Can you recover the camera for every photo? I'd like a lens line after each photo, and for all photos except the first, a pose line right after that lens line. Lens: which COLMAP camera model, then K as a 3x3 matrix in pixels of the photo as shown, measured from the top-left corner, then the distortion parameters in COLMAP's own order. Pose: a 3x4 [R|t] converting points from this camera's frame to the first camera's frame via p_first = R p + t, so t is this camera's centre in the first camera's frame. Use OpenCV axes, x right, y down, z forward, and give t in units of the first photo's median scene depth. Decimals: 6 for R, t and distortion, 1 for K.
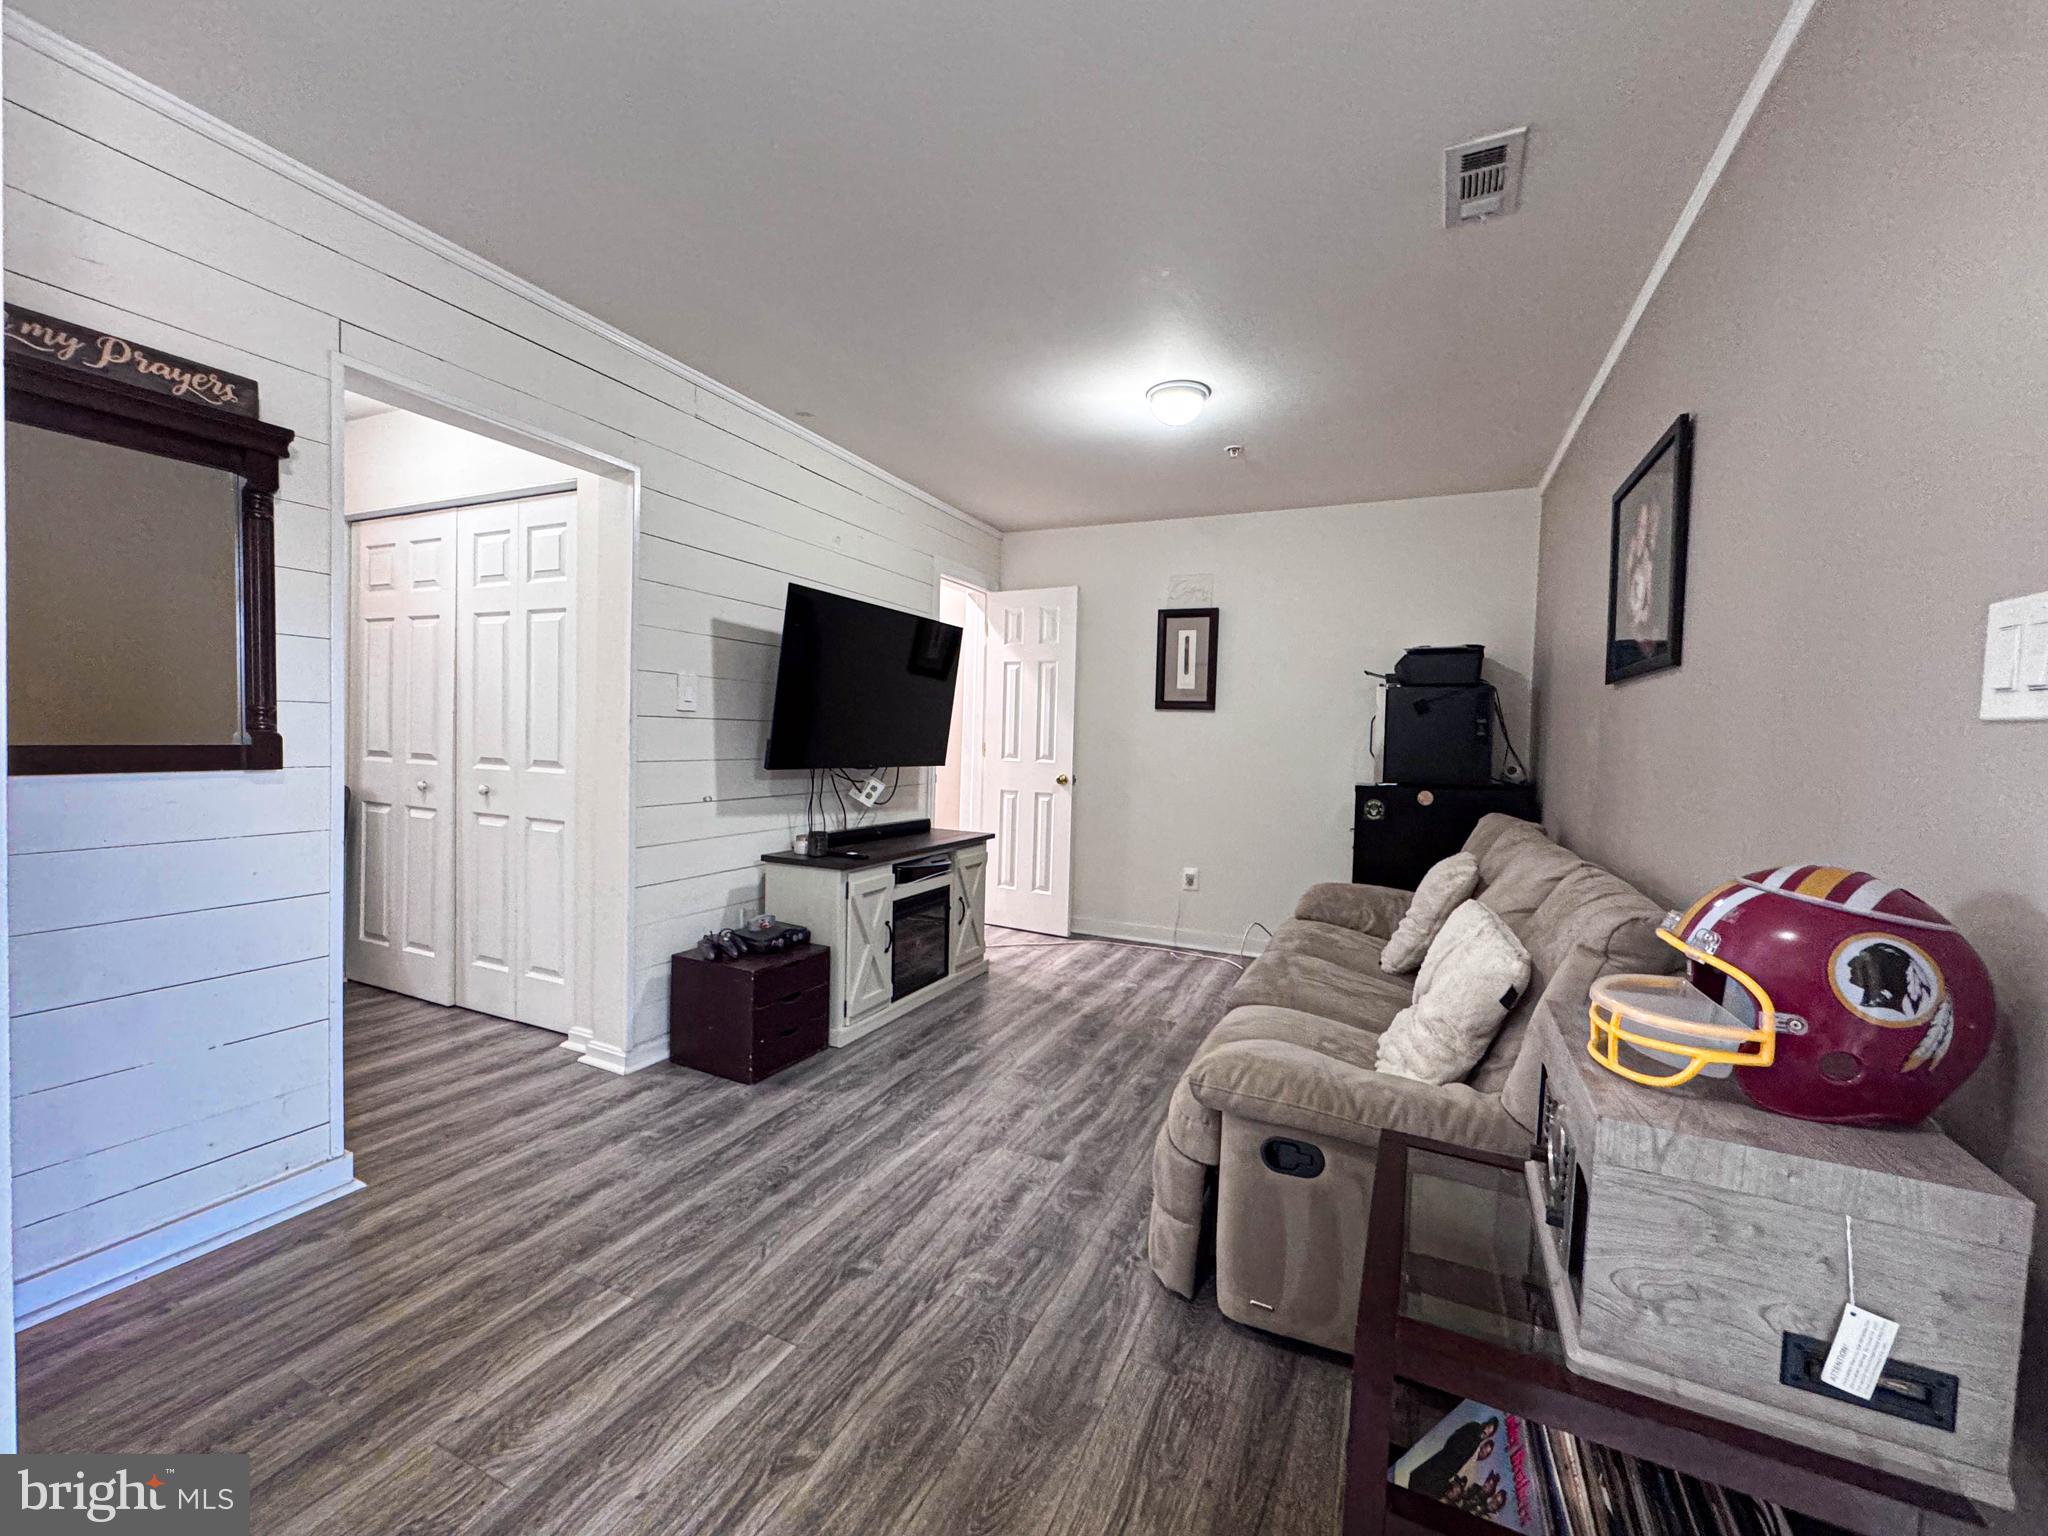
lens RADIAL K [[832.0, 0, 1024.0], [0, 832.0, 768.0], [0, 0, 1]] dist [-0.000352, -0.000166]
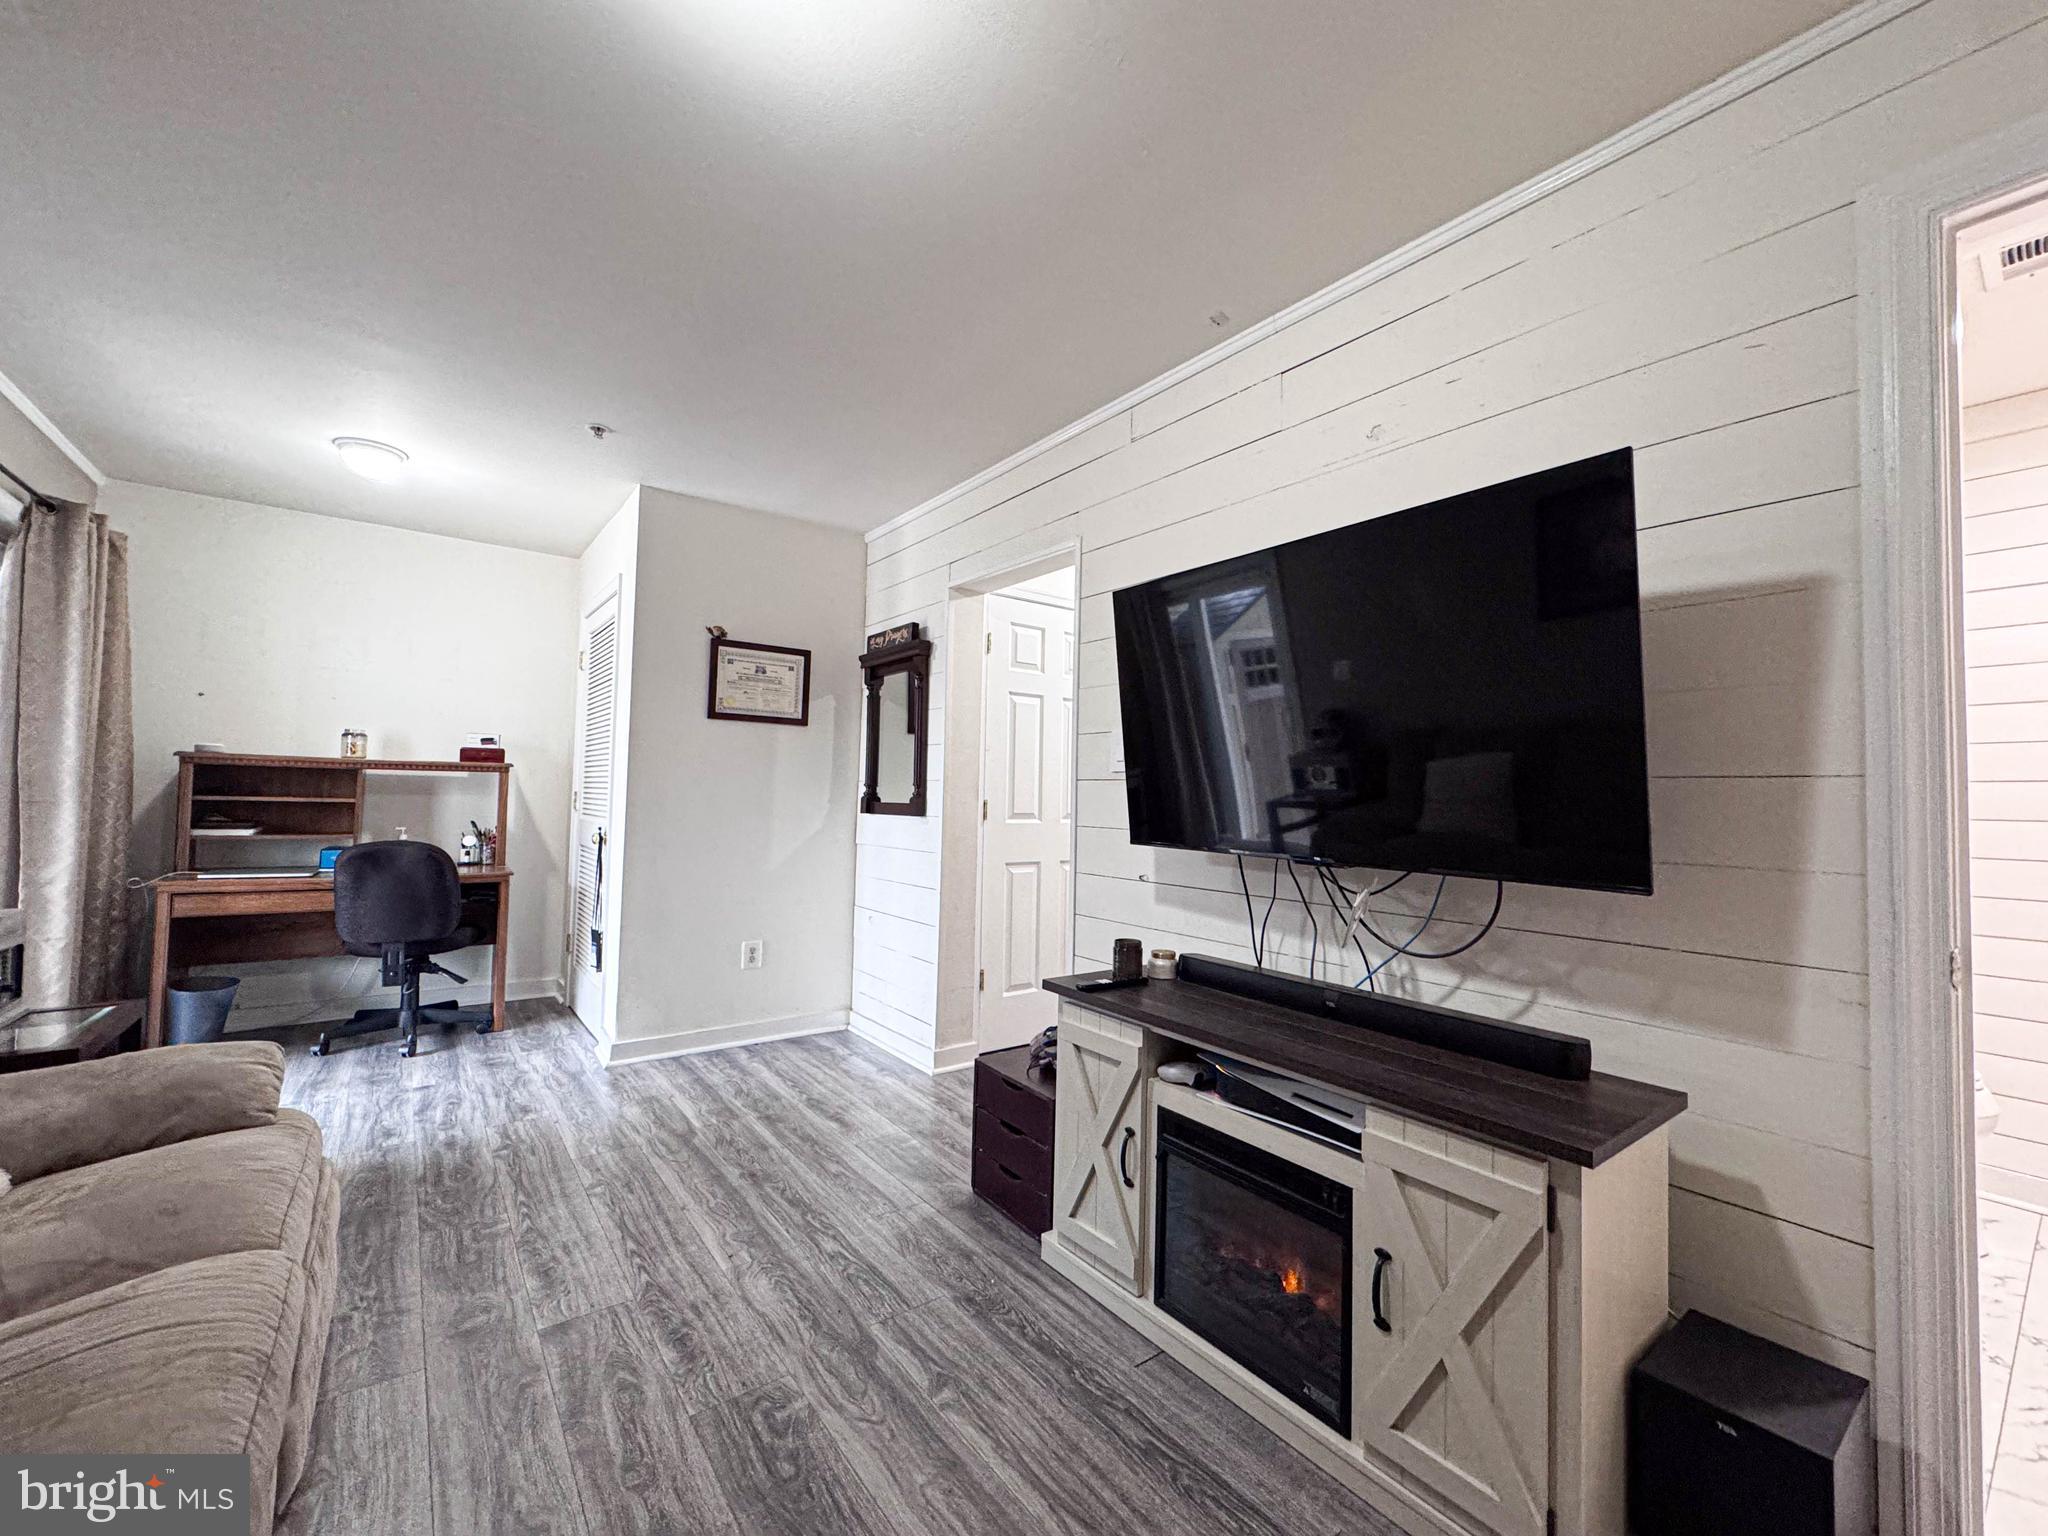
lens RADIAL K [[832.0, 0, 1024.0], [0, 832.0, 768.0], [0, 0, 1]] dist [-0.000352, -0.000166]
pose [[-0.474713, -0.072773, -0.877127, 0.585987], [-0.071776, 0.996457, -0.043827, -0.038158], [0.877209, 0.042152, -0.478255, 1.887929]]
